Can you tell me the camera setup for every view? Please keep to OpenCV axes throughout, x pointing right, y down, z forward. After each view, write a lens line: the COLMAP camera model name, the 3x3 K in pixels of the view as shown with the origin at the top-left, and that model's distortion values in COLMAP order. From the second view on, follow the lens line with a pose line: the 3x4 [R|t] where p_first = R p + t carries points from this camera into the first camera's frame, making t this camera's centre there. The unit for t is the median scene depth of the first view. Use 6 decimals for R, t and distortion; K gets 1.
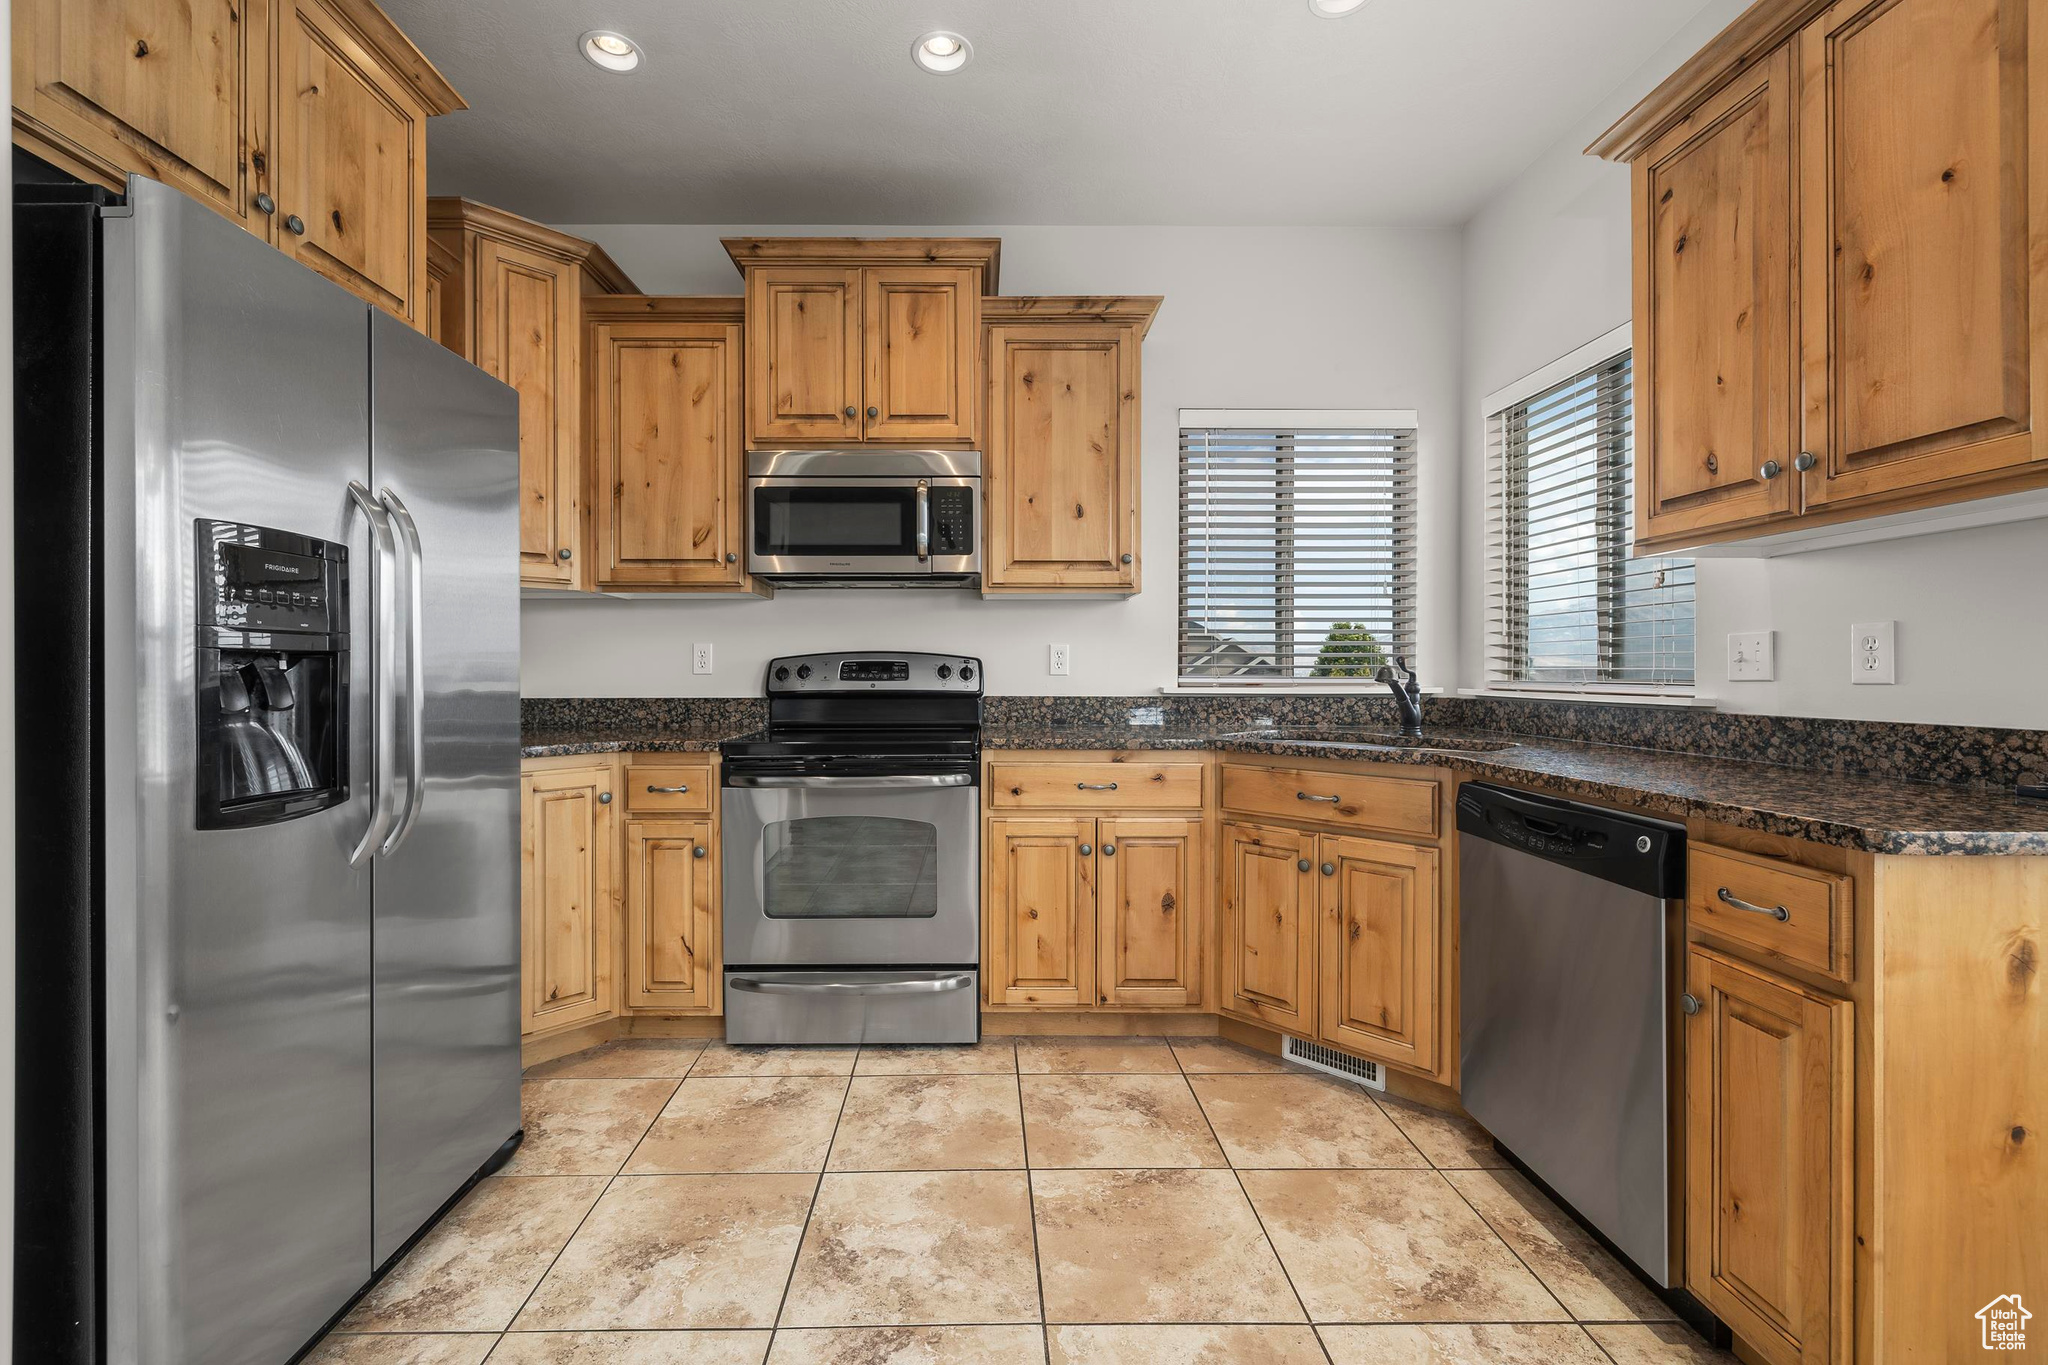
lens RADIAL K [[863.4, 0, 989.4], [0, 863.4, 669.9], [0, 0, 1]] dist [-0.003387, 0.000413]
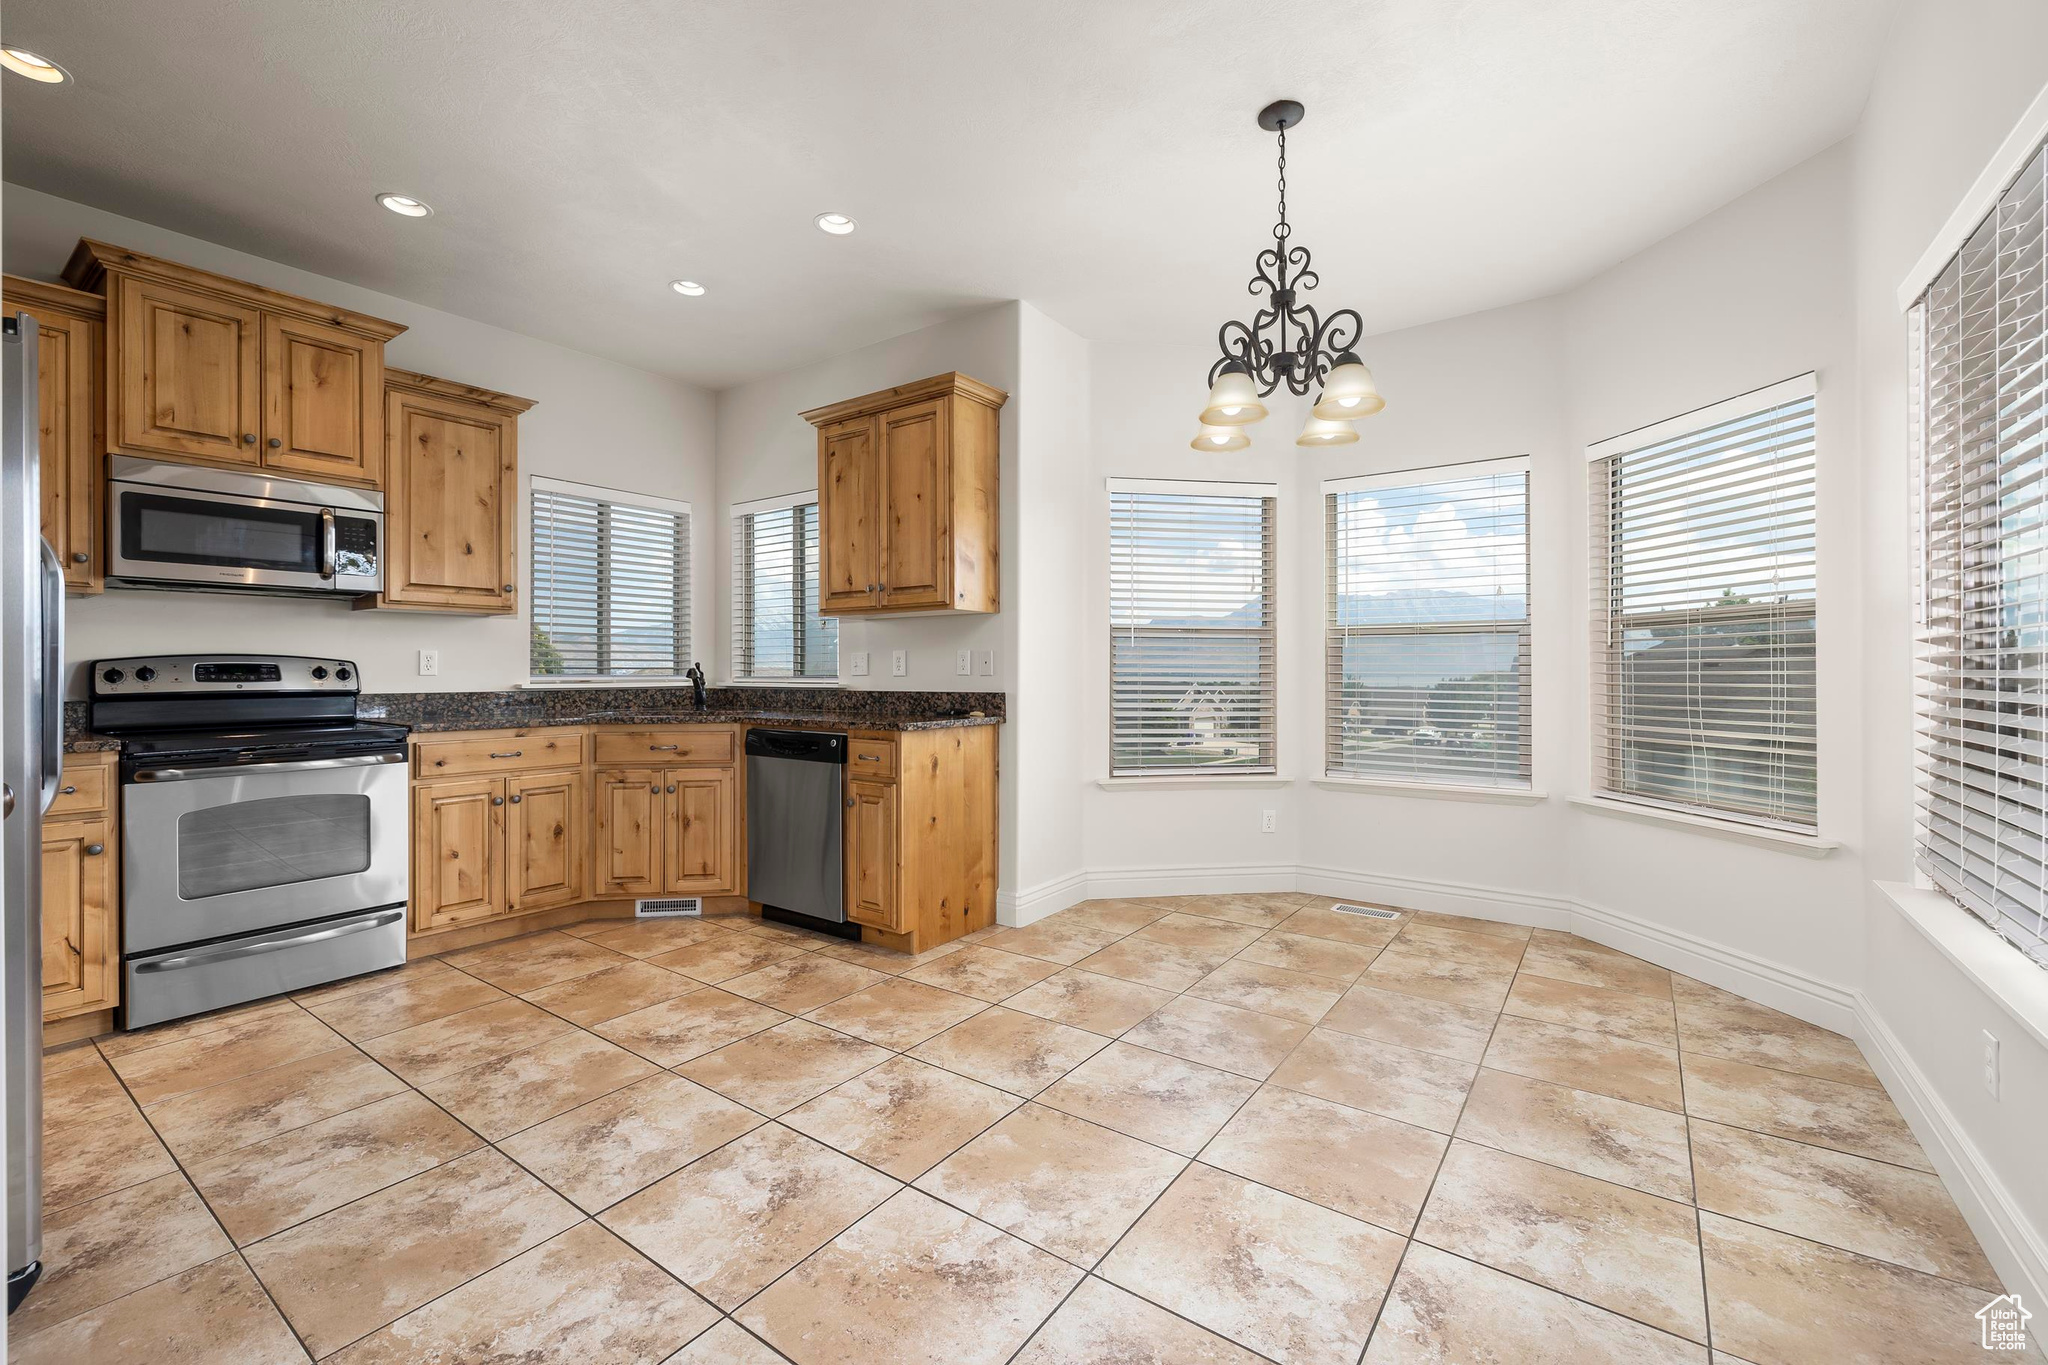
lens RADIAL K [[863.4, 0, 1020.2], [0, 863.4, 672.8], [0, 0, 1]] dist [-0.003387, 0.000413]
pose [[0.587888, -0.003755, 0.808934, -0.512497], [0.001943, 0.999993, 0.003230, -0.000105], [-0.808940, -0.000327, 0.587891, -0.487195]]
